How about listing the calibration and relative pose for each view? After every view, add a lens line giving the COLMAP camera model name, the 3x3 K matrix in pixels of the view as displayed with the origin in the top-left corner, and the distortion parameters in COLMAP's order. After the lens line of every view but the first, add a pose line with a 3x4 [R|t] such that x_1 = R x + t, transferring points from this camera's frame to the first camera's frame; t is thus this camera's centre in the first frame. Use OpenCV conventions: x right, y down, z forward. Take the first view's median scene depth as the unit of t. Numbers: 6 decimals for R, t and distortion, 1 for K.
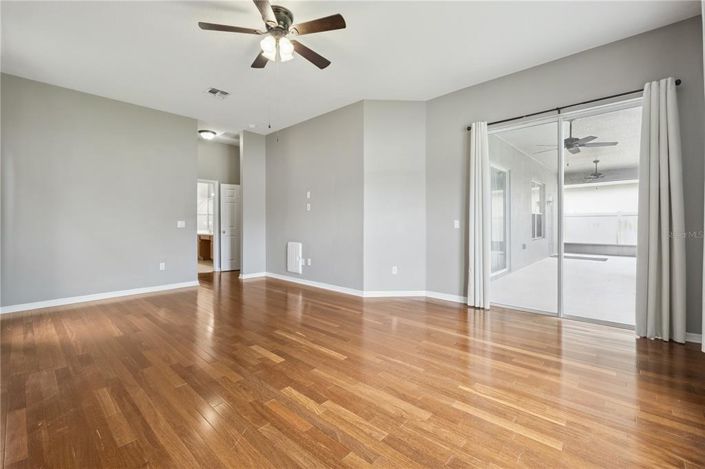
lens RADIAL K [[312.4, 0, 352.1], [0, 312.4, 222.6], [0, 0, 1]] dist [-0.001020, 0.000127]
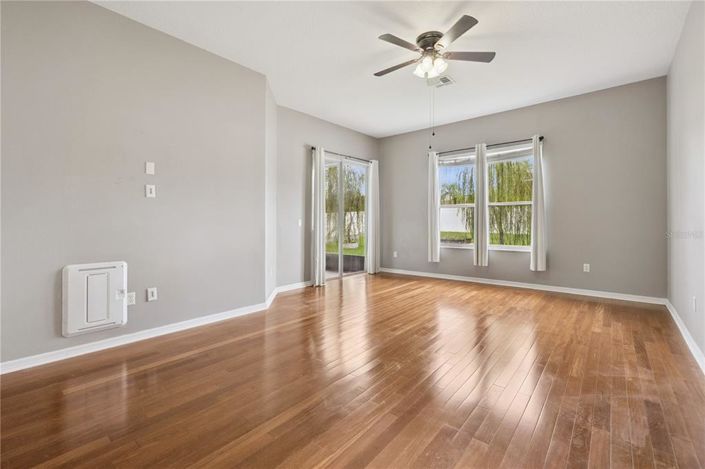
lens RADIAL K [[312.4, 0, 352.1], [0, 312.4, 222.6], [0, 0, 1]] dist [-0.001020, 0.000127]
pose [[-0.051350, 0.005895, 0.998663, -0.742345], [0.003626, 0.999977, -0.005716, 0.009729], [-0.998674, 0.003328, -0.051371, 0.736748]]
